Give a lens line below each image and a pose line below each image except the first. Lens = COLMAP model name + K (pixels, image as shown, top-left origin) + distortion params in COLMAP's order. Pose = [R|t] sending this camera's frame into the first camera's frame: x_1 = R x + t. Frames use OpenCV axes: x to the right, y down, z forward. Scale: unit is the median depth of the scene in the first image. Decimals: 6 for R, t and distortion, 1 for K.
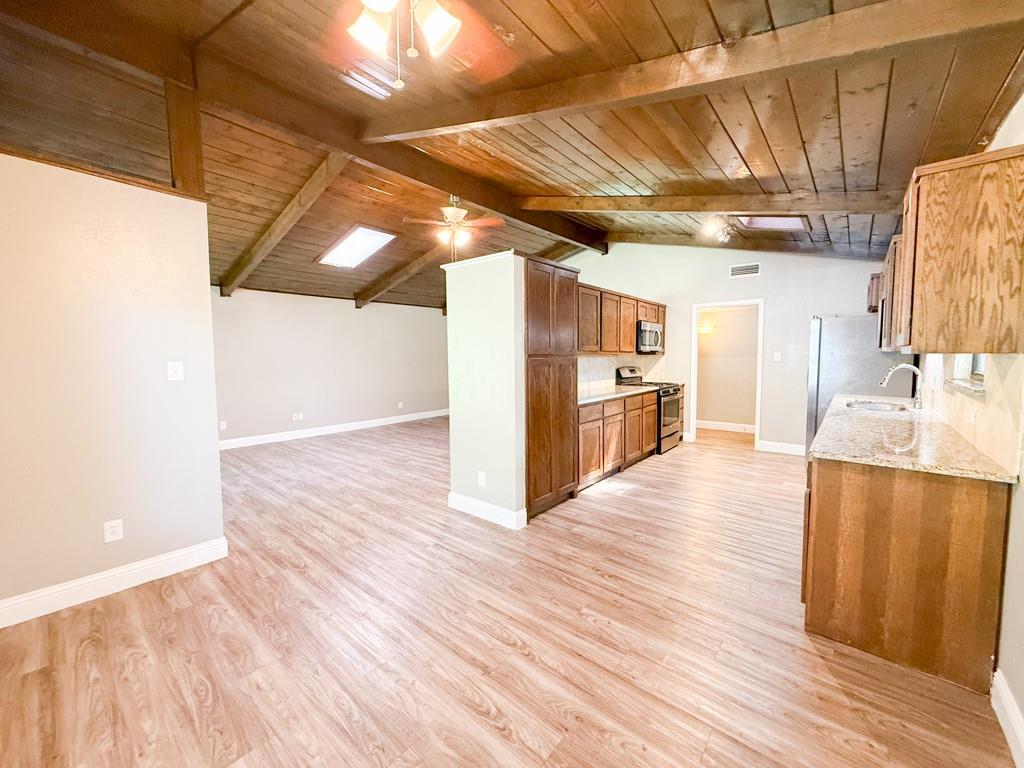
lens RADIAL K [[407.4, 0, 506.1], [0, 407.4, 383.1], [0, 0, 1]] dist [0.002410, -0.001327]
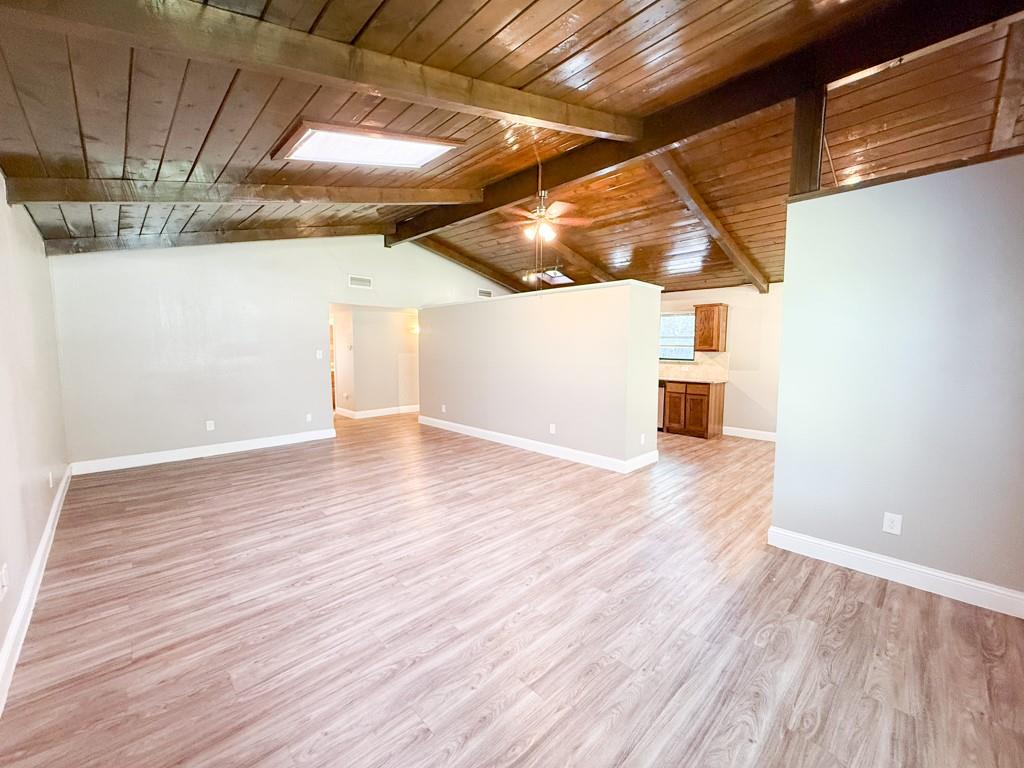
lens RADIAL K [[407.4, 0, 510.7], [0, 407.4, 382.7], [0, 0, 1]] dist [0.002410, -0.001327]
pose [[0.088972, -0.069426, 0.993612, -1.332010], [0.068421, 0.995637, 0.063440, -0.072086], [-0.993681, 0.062339, 0.093334, 1.168157]]
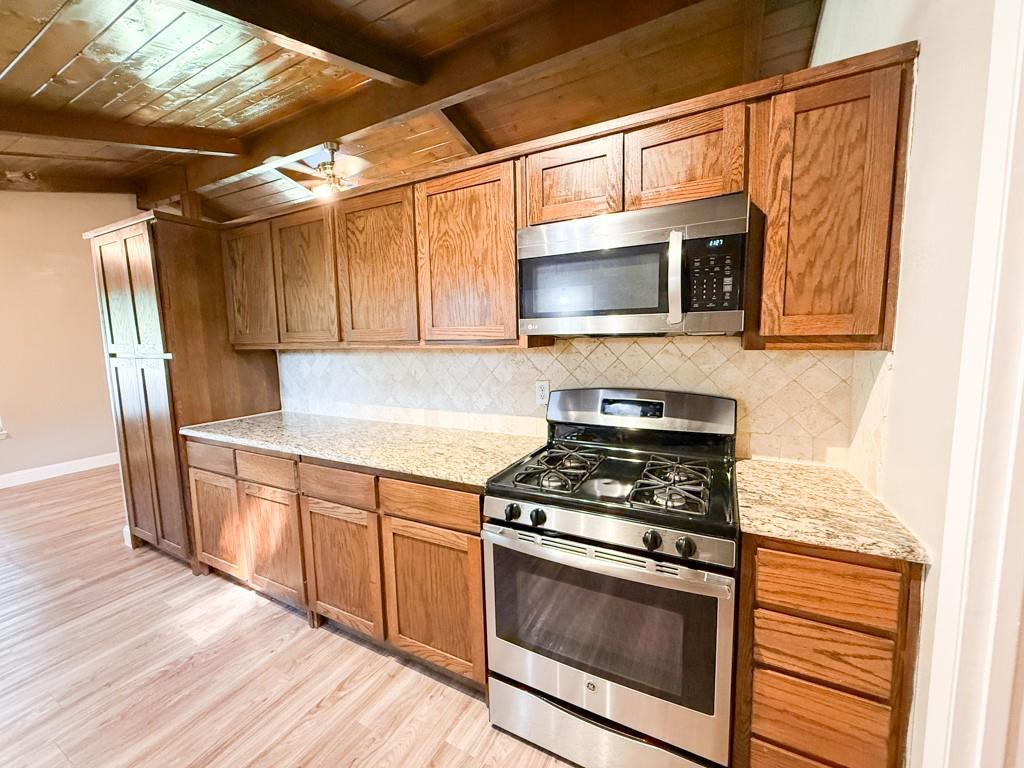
lens RADIAL K [[407.4, 0, 512.5], [0, 407.4, 383.2], [0, 0, 1]] dist [0.002410, -0.001327]
pose [[0.227946, 0.121046, -0.966120, 0.881292], [-0.050234, 0.992383, 0.112484, -0.119685], [0.972377, 0.022892, 0.232290, 1.346048]]
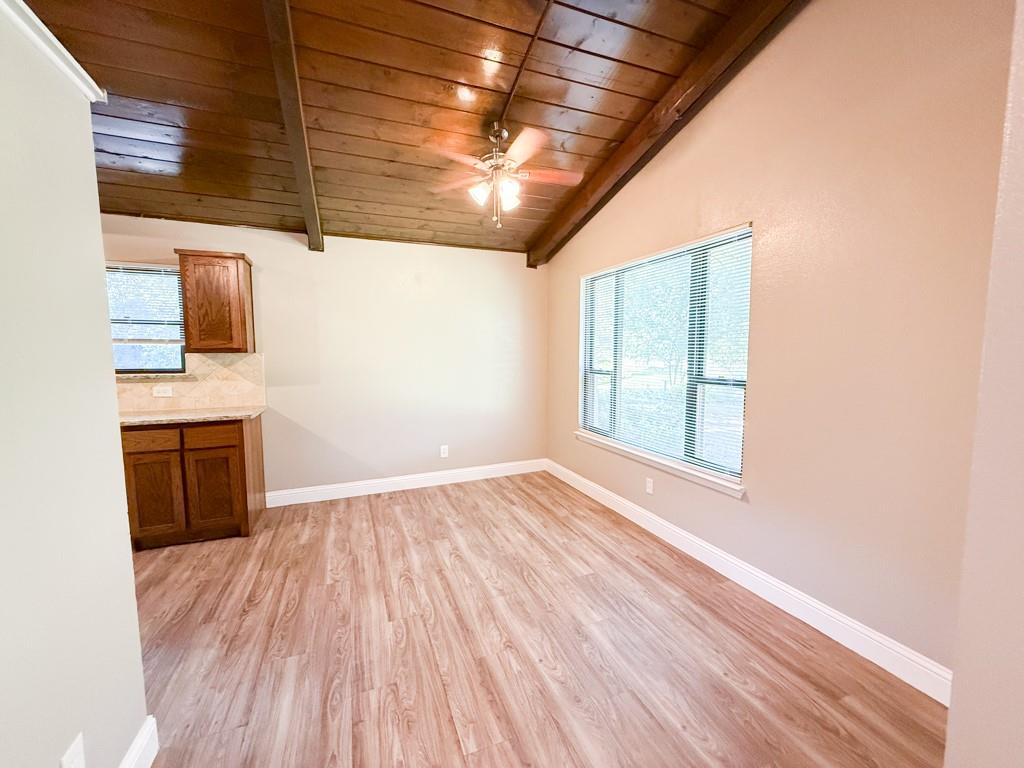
lens RADIAL K [[407.4, 0, 516.5], [0, 407.4, 379.7], [0, 0, 1]] dist [0.002410, -0.001327]
pose [[-0.893917, -0.020790, 0.447751, -0.430536], [0.046787, 0.989139, 0.139336, -0.069253], [-0.445784, 0.145504, -0.883235, 0.962025]]
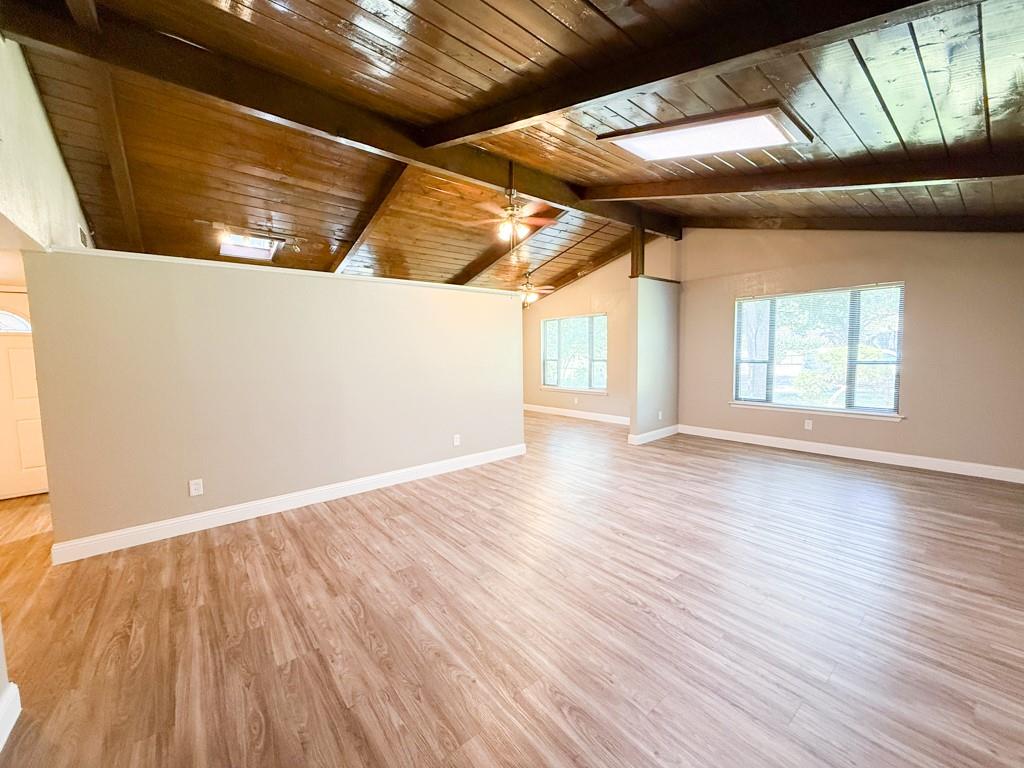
lens RADIAL K [[407.4, 0, 507.1], [0, 407.4, 378.8], [0, 0, 1]] dist [0.002410, -0.001327]
pose [[-0.984093, 0.021338, 0.176369, -0.329717], [0.046394, 0.989178, 0.139191, -0.170496], [-0.171490, 0.145159, -0.974433, 2.331447]]
